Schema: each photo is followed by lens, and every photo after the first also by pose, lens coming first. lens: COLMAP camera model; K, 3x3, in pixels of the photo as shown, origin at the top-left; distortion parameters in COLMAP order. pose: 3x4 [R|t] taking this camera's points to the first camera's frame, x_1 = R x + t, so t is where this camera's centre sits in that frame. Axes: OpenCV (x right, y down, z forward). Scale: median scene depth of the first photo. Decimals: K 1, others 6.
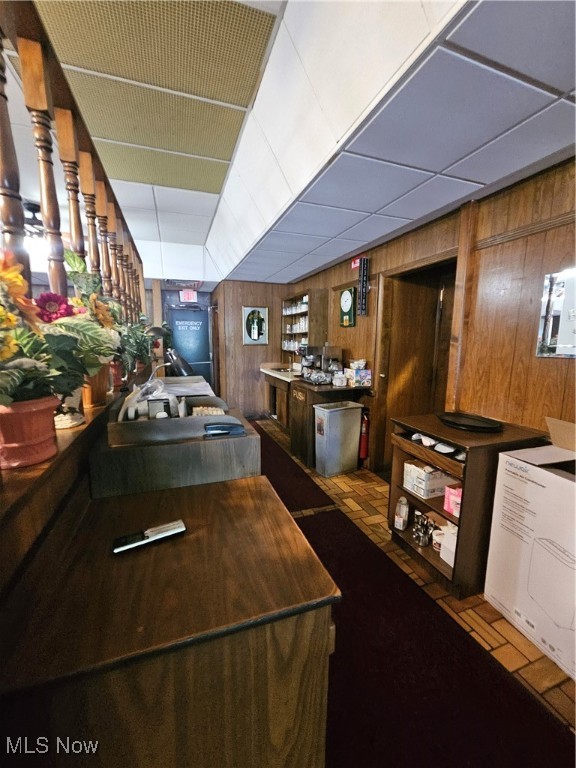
lens RADIAL K [[310.4, 0, 288.0], [0, 310.4, 384.0], [0, 0, 1]] dist [-0.002557, -0.000206]
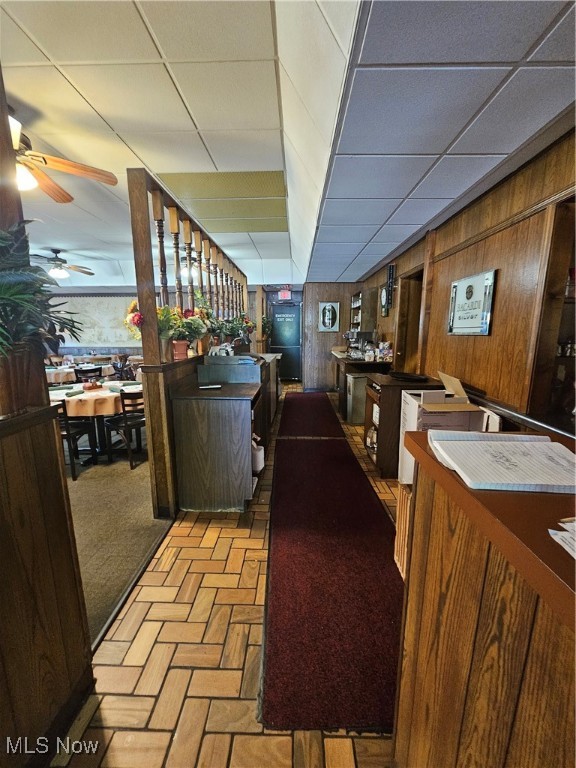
lens RADIAL K [[310.4, 0, 288.0], [0, 310.4, 384.0], [0, 0, 1]] dist [-0.002557, -0.000206]
pose [[0.929679, 0.060453, -0.363376, 0.340867], [-0.050276, 0.998034, 0.037410, 0.073940], [0.364923, -0.016511, 0.930891, -0.390905]]
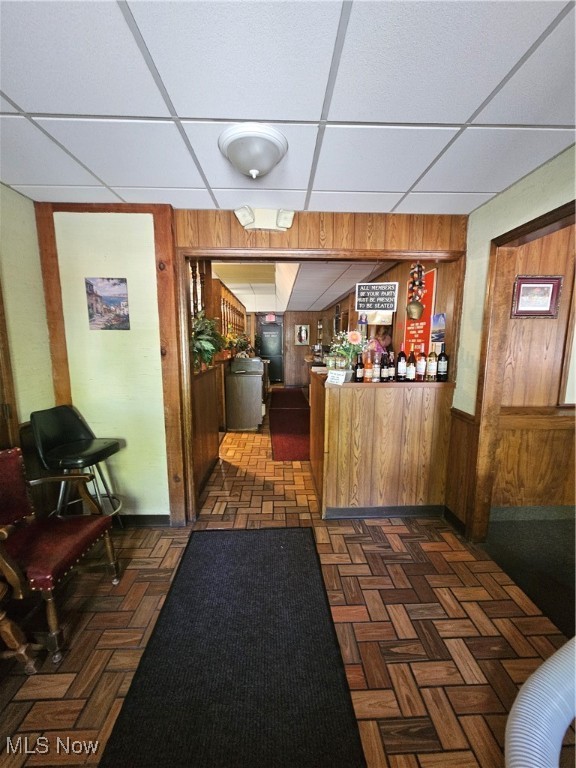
lens RADIAL K [[313.4, 0, 287.8], [0, 313.4, 388.7], [0, 0, 1]] dist [-0.002133, -0.000330]
pose [[0.950477, 0.045321, -0.307473, 0.603746], [-0.045330, 0.998947, 0.007118, 0.178732], [0.307472, 0.007172, 0.951530, -1.173443]]
